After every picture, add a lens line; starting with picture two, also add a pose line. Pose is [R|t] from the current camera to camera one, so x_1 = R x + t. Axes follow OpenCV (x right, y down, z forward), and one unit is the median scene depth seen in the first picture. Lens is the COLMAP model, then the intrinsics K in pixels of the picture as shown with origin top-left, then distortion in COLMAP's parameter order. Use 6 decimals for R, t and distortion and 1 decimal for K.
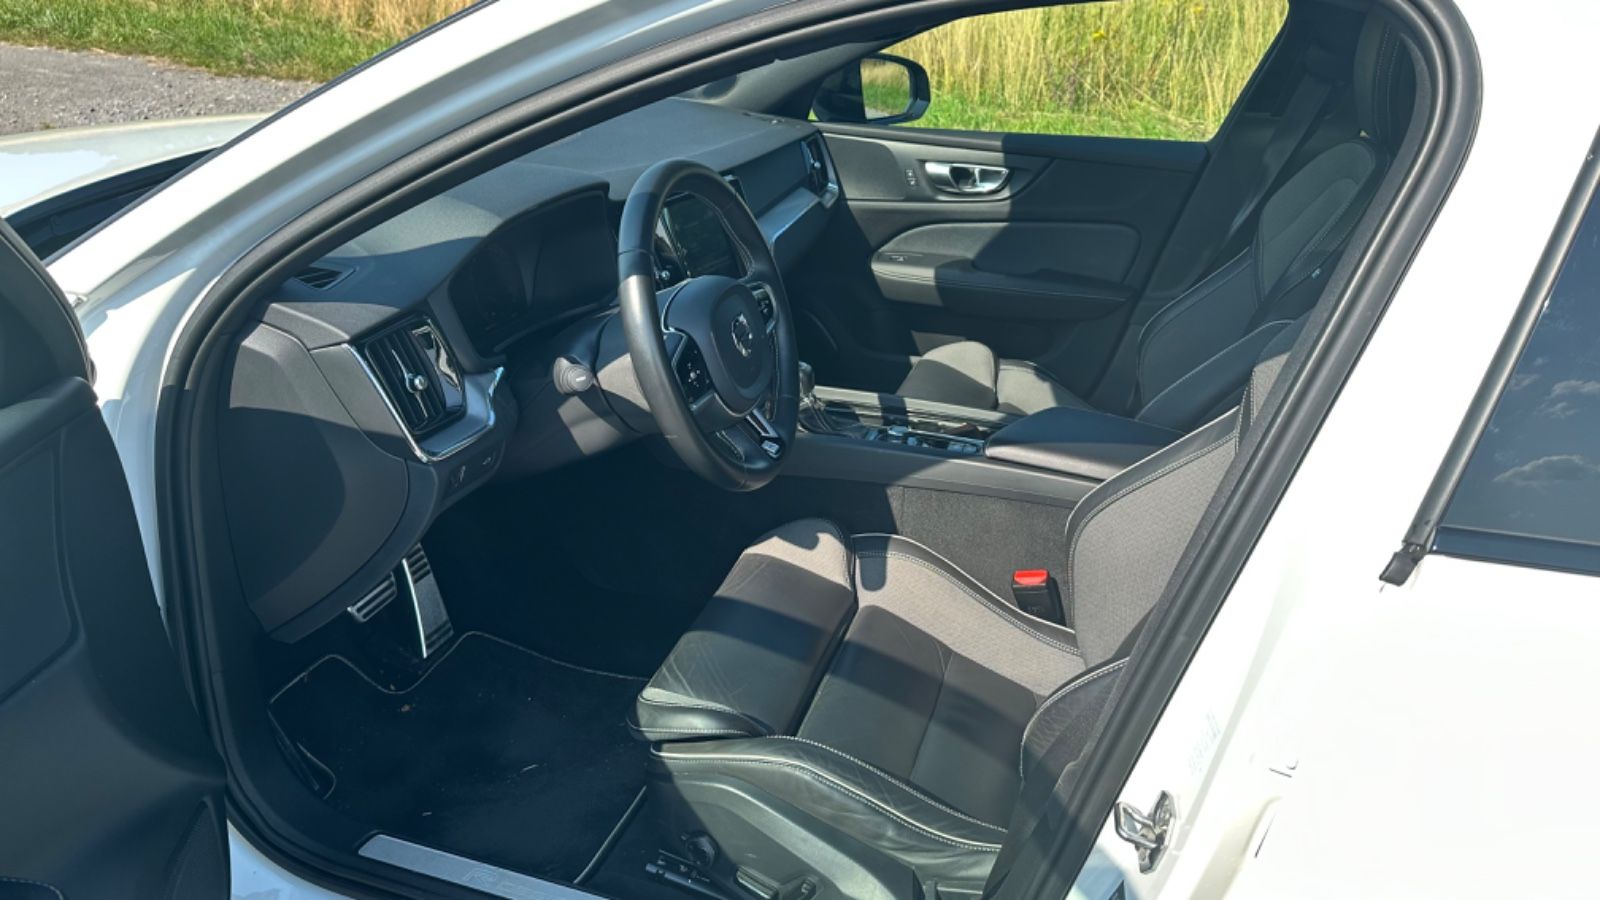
lens RADIAL K [[1193.5, 0, 800.0], [0, 1193.5, 450.0], [0, 0, 1]] dist [0.144583, -0.188583]
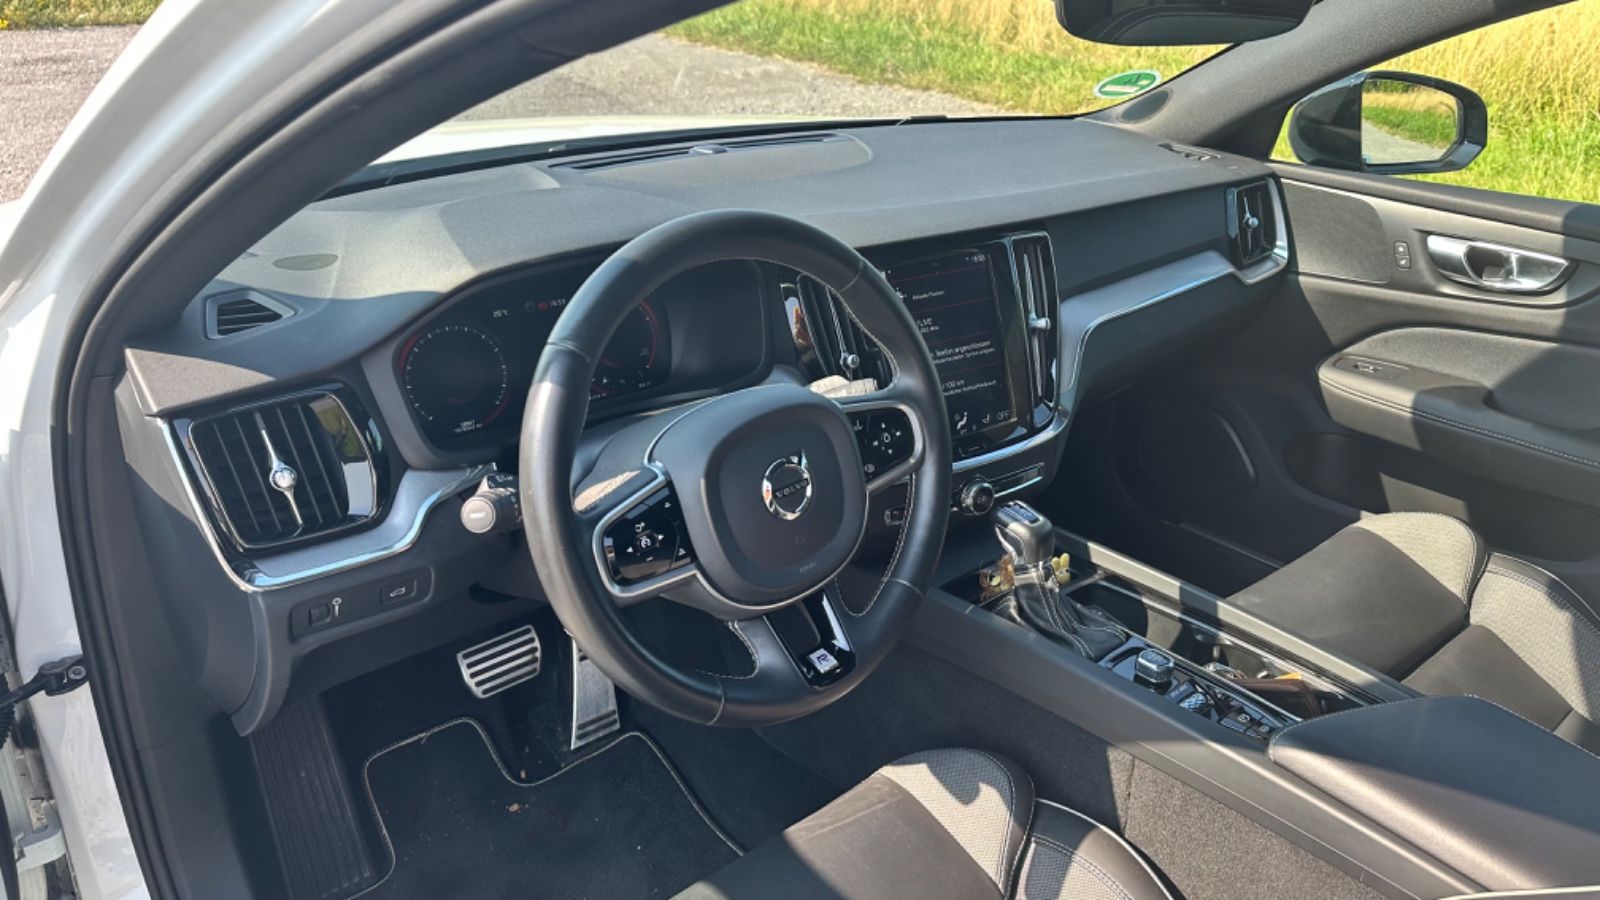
lens RADIAL K [[1166.5, 0, 773.2], [0, 1166.5, 447.7], [0, 0, 1]] dist [0.072641, -0.107926]
pose [[0.844202, 0.196854, -0.498569, 0.145548], [-0.198980, 0.978751, 0.049526, -0.085034], [0.497725, 0.057395, 0.865434, 0.267848]]
